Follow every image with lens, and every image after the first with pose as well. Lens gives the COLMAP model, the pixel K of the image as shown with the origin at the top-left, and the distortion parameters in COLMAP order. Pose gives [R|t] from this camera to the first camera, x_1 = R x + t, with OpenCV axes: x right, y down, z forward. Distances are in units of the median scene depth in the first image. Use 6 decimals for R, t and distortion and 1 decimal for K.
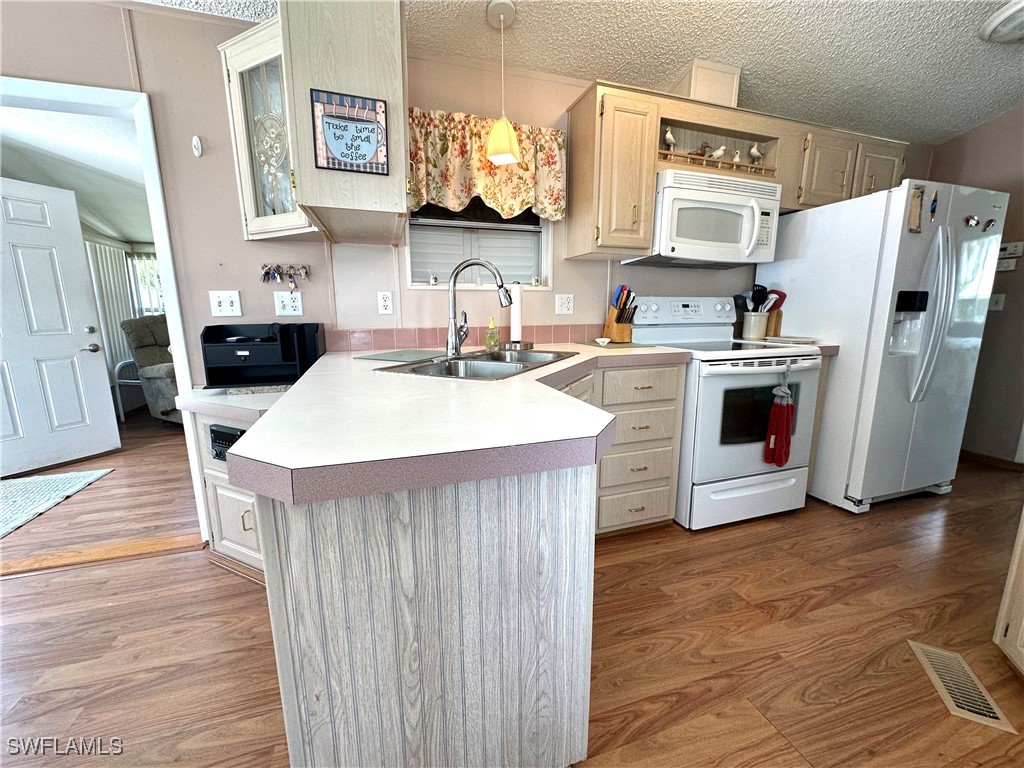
lens RADIAL K [[411.3, 0, 510.7], [0, 411.3, 385.3], [0, 0, 1]] dist [-0.006486, 0.001778]
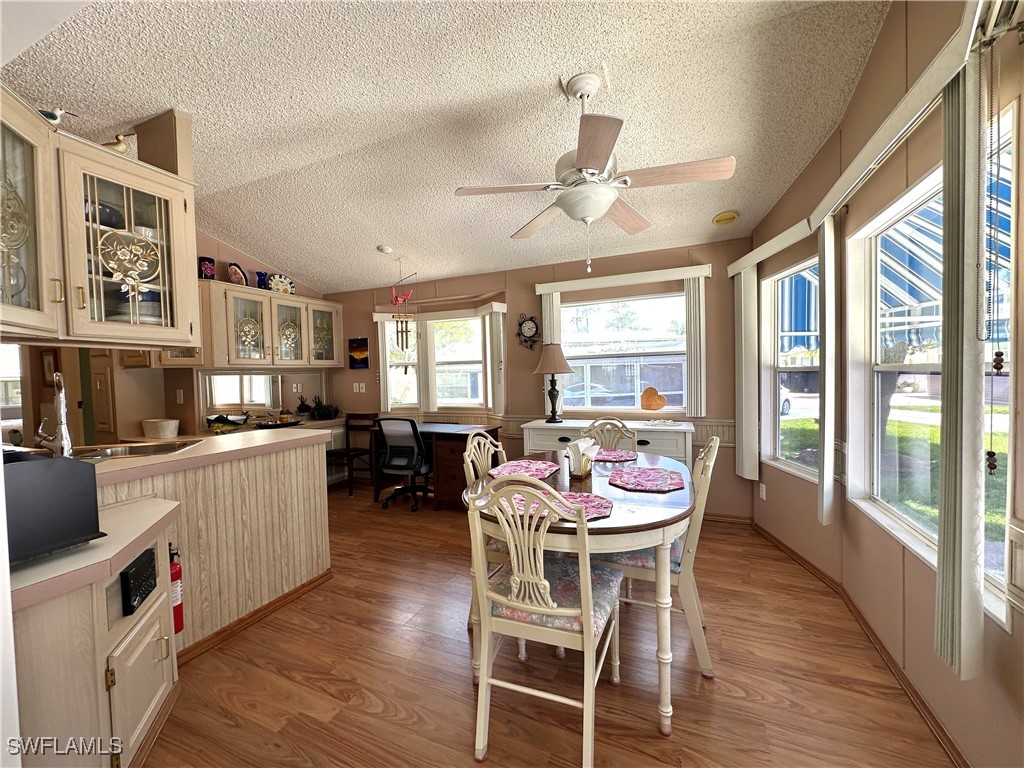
lens RADIAL K [[411.3, 0, 510.7], [0, 411.3, 385.3], [0, 0, 1]] dist [-0.006486, 0.001778]
pose [[-0.747957, 0.005473, 0.663725, -1.485109], [0.150955, 0.975164, 0.162071, -0.219392], [-0.646354, 0.221415, -0.730207, 0.843170]]
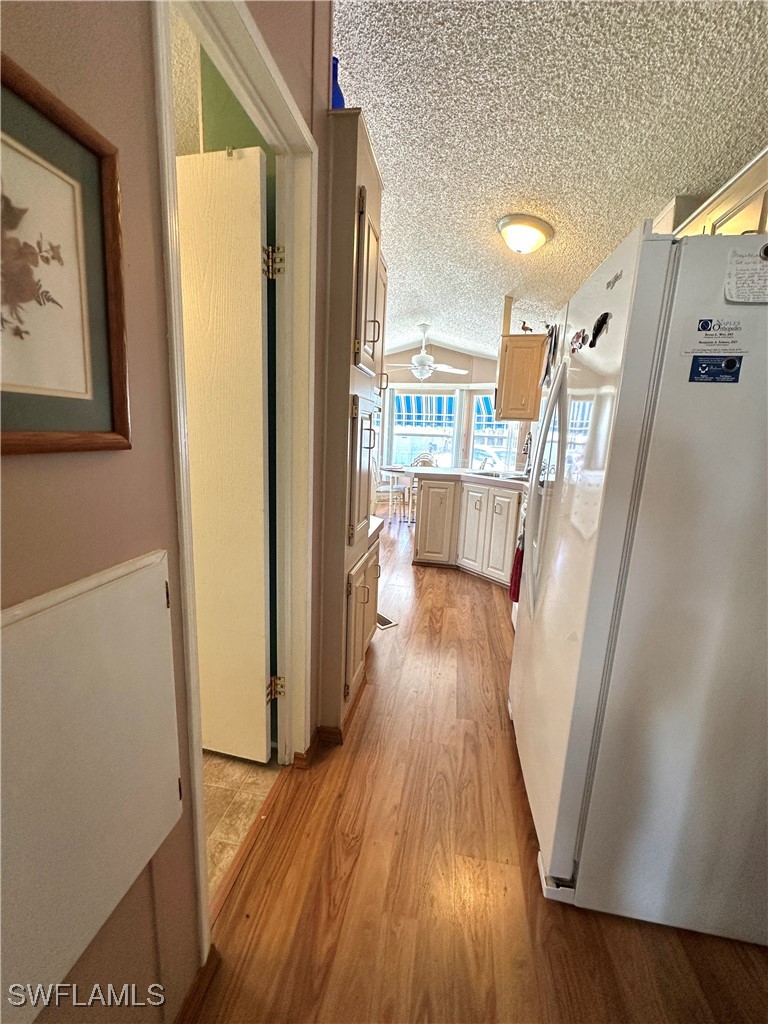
lens RADIAL K [[411.3, 0, 384.0], [0, 411.3, 512.0], [0, 0, 1]] dist [-0.006486, 0.001778]
pose [[-0.474178, 0.158347, -0.866073, 1.850442], [-0.188856, 0.942503, 0.275721, -0.298732], [0.859935, 0.294304, -0.417009, 1.130049]]
